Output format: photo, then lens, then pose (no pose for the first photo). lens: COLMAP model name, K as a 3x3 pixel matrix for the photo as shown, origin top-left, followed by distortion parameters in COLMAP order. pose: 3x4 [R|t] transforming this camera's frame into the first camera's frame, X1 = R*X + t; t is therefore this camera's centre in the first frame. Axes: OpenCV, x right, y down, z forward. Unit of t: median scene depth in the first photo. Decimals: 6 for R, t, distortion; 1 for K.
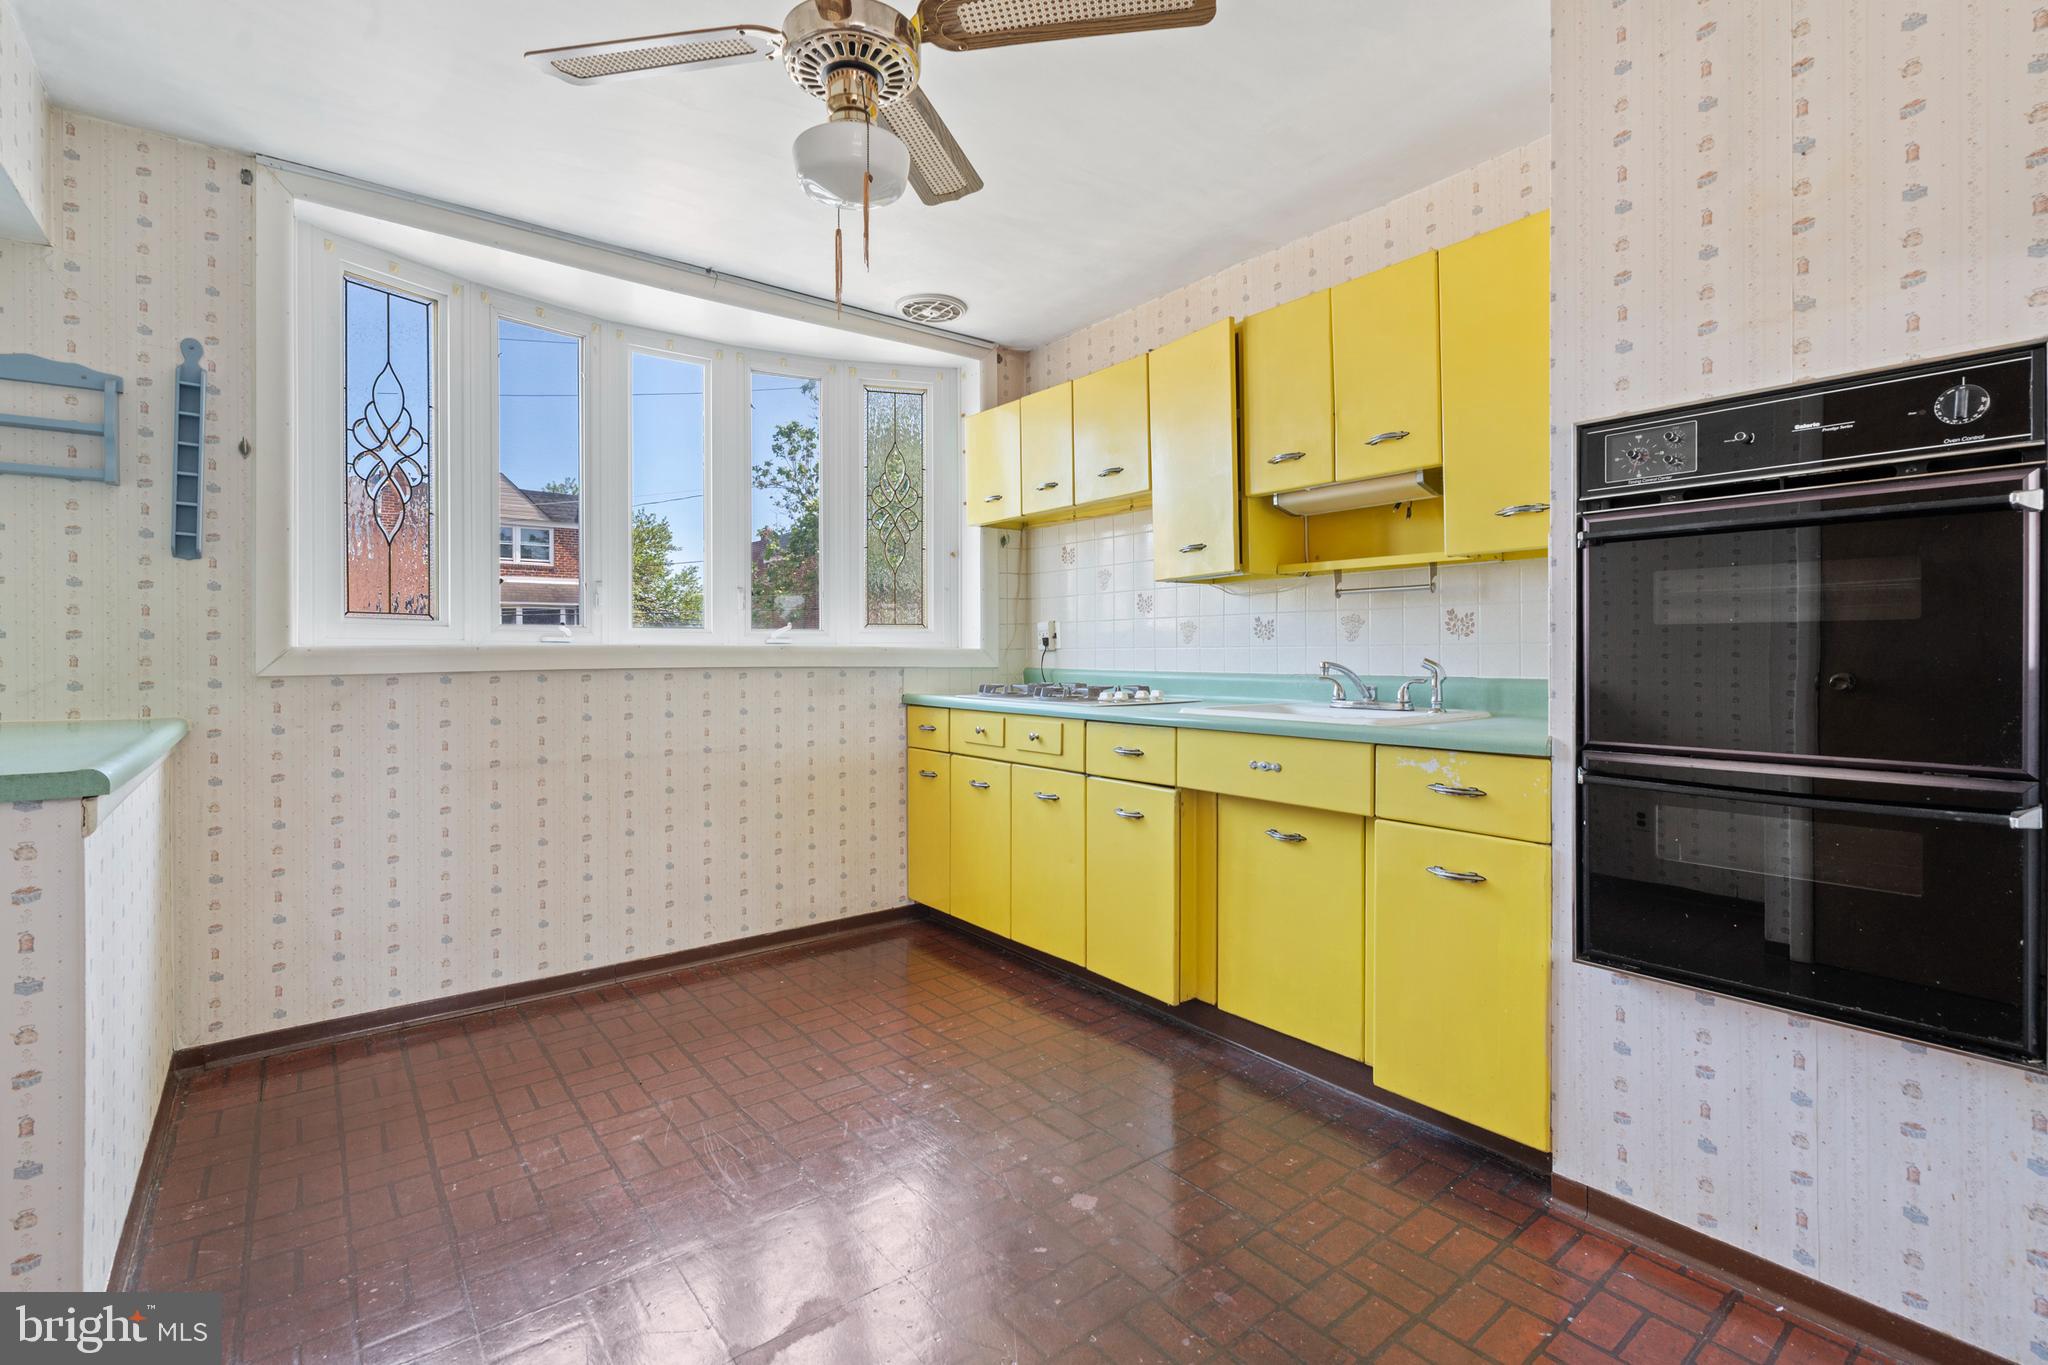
lens RADIAL K [[927.0, 0, 1016.2], [0, 927.0, 655.3], [0, 0, 1]] dist [-0.008890, 0.004376]
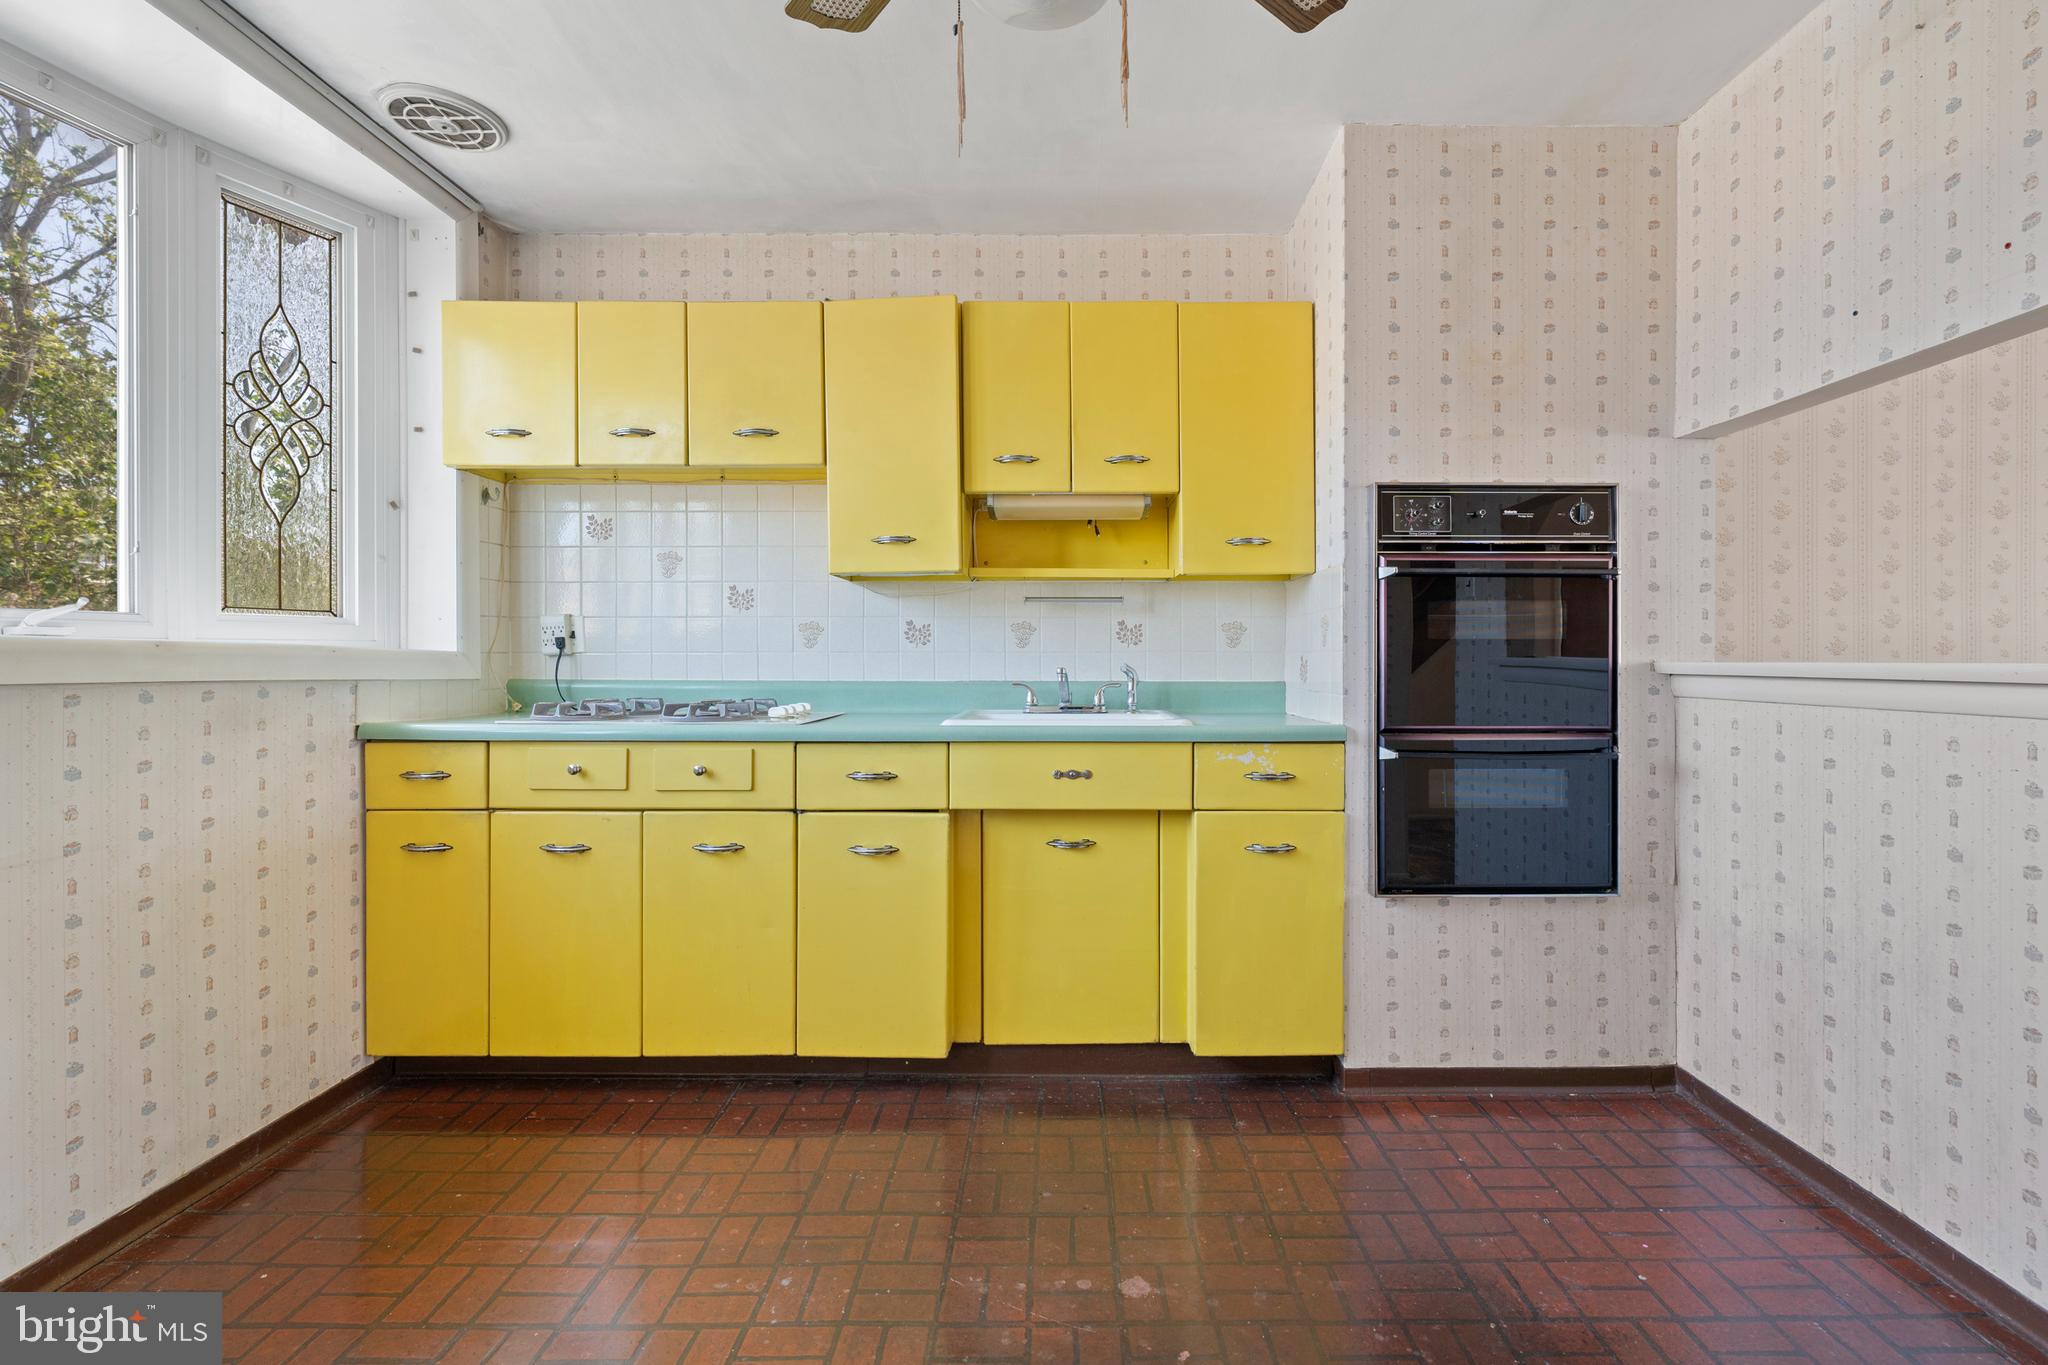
lens RADIAL K [[962.9, 0, 986.5], [0, 962.9, 661.1], [0, 0, 1]] dist [-0.010874, 0.005454]
pose [[0.606384, 0.003579, 0.795164, -0.509249], [-0.000301, 0.999991, -0.004271, 0.003868], [-0.795172, 0.002350, 0.606380, 0.391245]]
